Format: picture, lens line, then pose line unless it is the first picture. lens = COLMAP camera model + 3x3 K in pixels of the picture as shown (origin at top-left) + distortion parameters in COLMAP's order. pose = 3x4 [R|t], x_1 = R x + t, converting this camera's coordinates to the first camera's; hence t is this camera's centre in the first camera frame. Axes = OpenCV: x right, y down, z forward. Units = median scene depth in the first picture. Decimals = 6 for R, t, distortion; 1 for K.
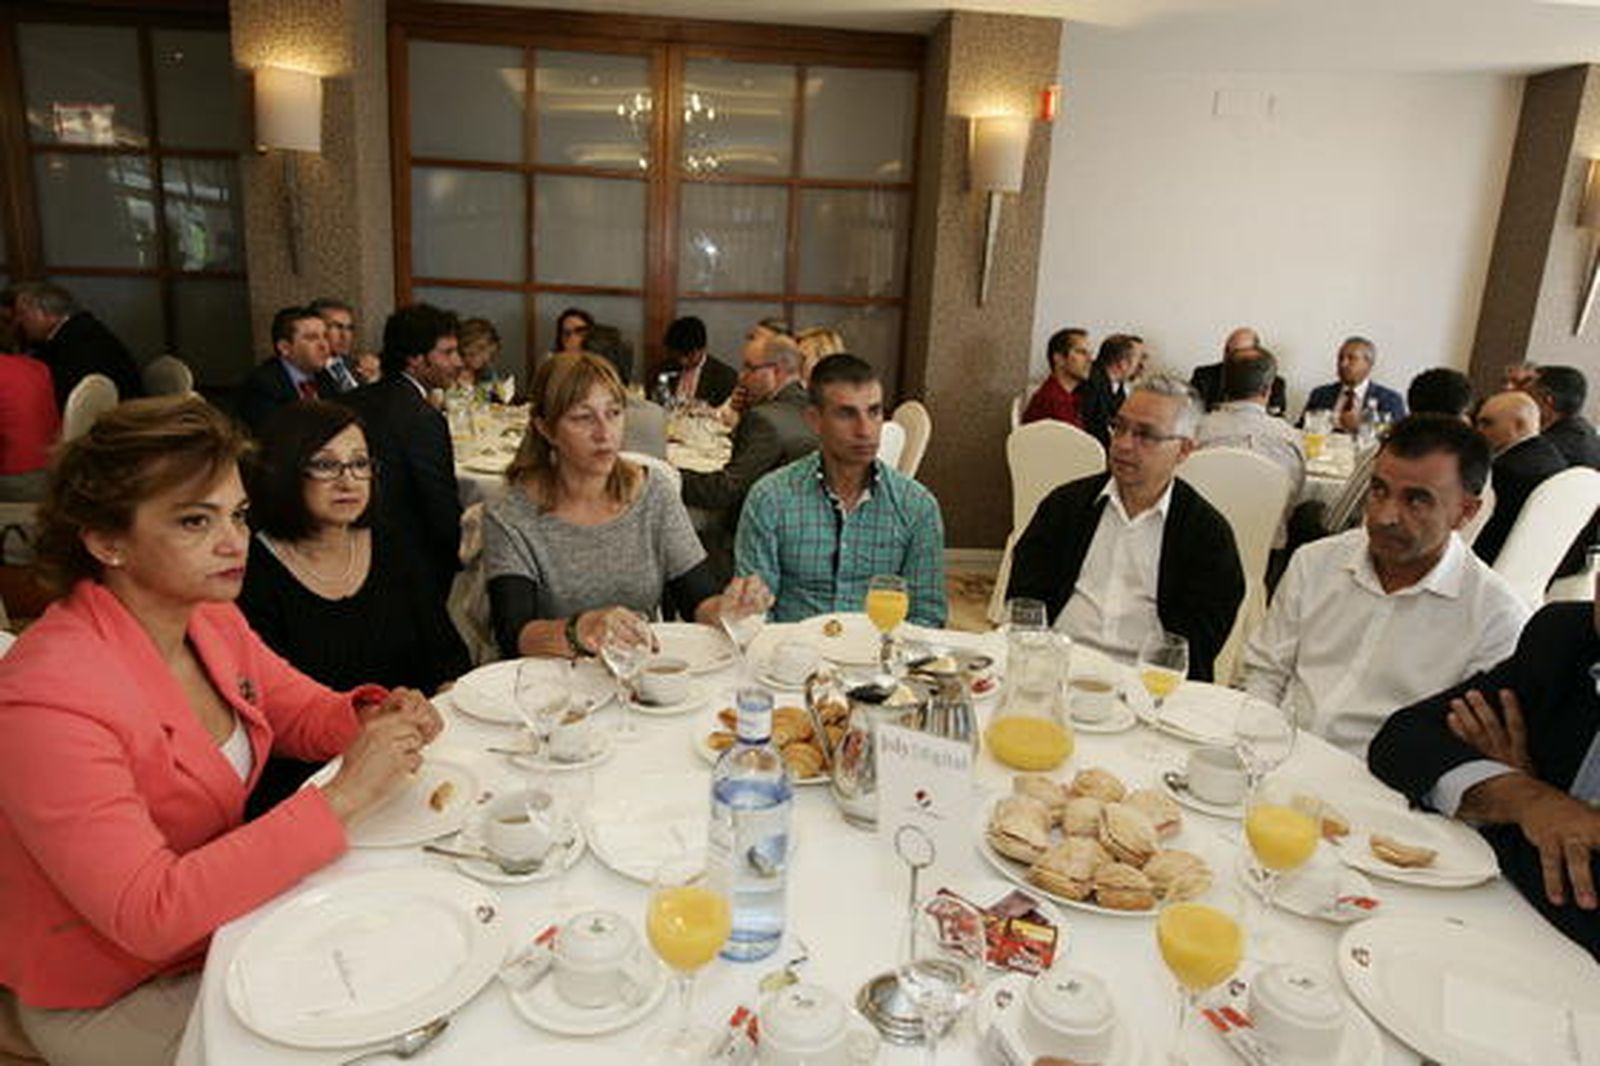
lens RADIAL K [[1014.8, 0, 800.0], [0, 1014.8, 533.0], [0, 0, 1]] dist [-0.004867, -0.002867]
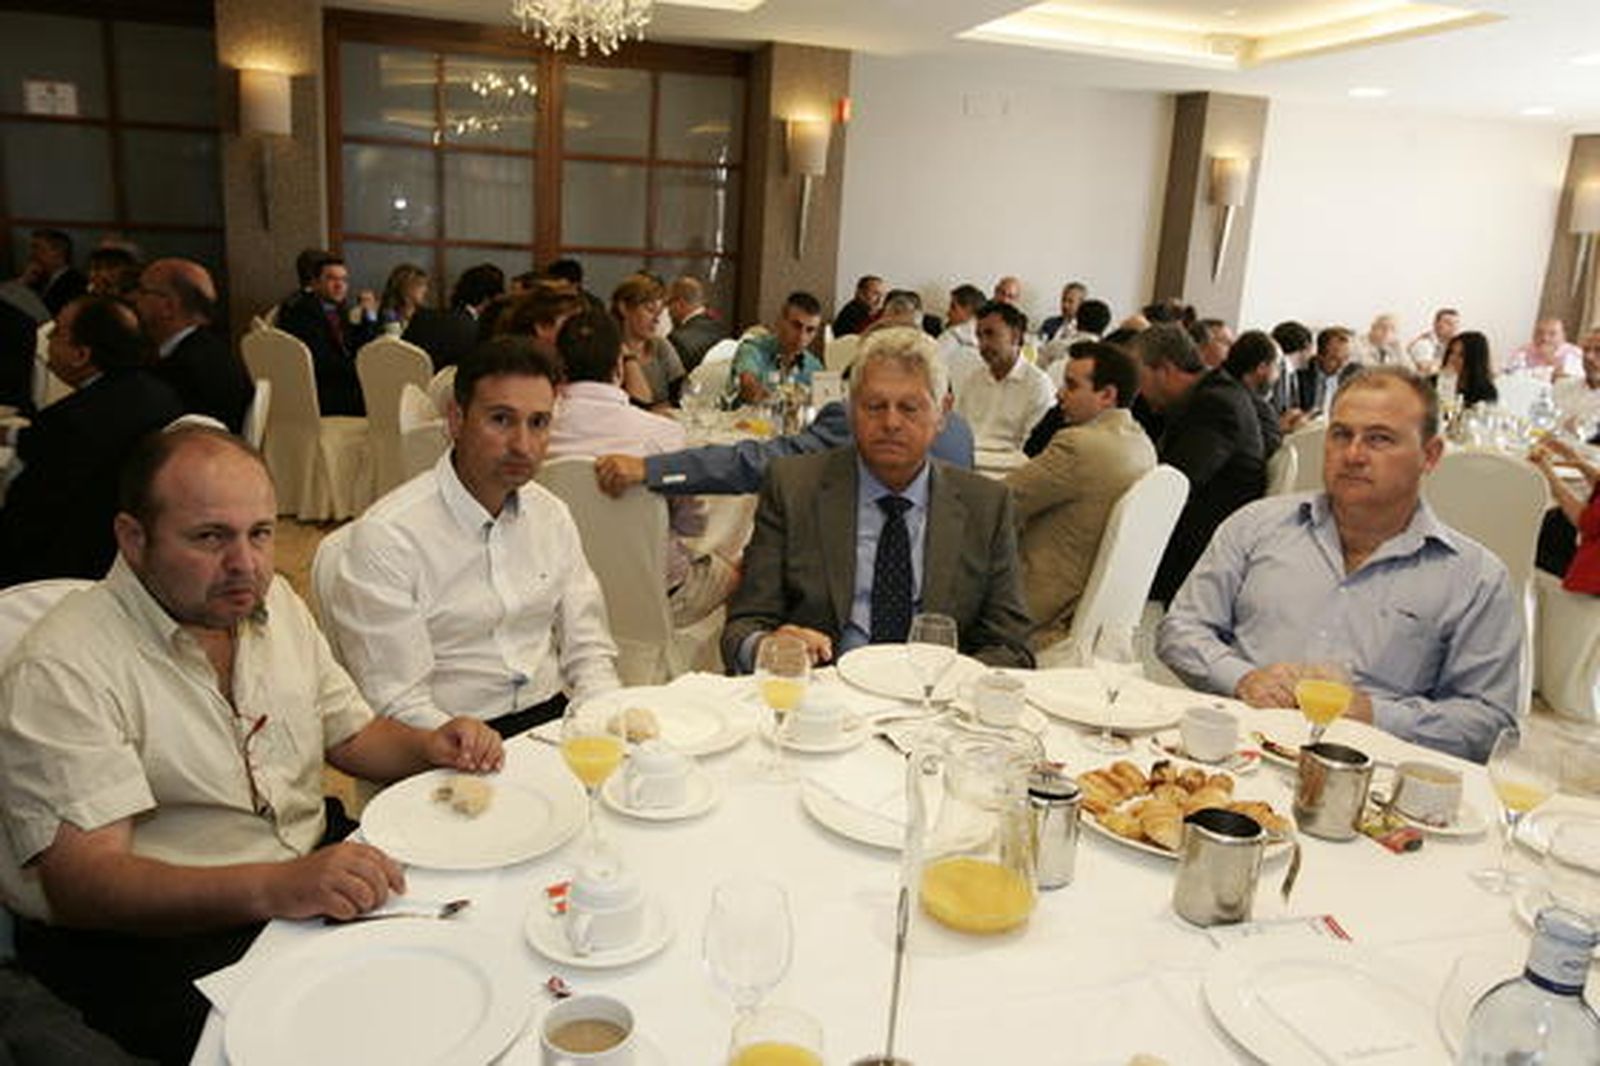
lens RADIAL K [[1182.5, 0, 800.0], [0, 1182.5, 533.0], [0, 0, 1]] dist [-0.001814, 0.000811]
pose [[0.979839, -0.038585, 0.196029, -0.143337], [0.035957, 0.999210, 0.016949, 0.114138], [-0.196528, -0.009558, 0.980452, -0.546522]]
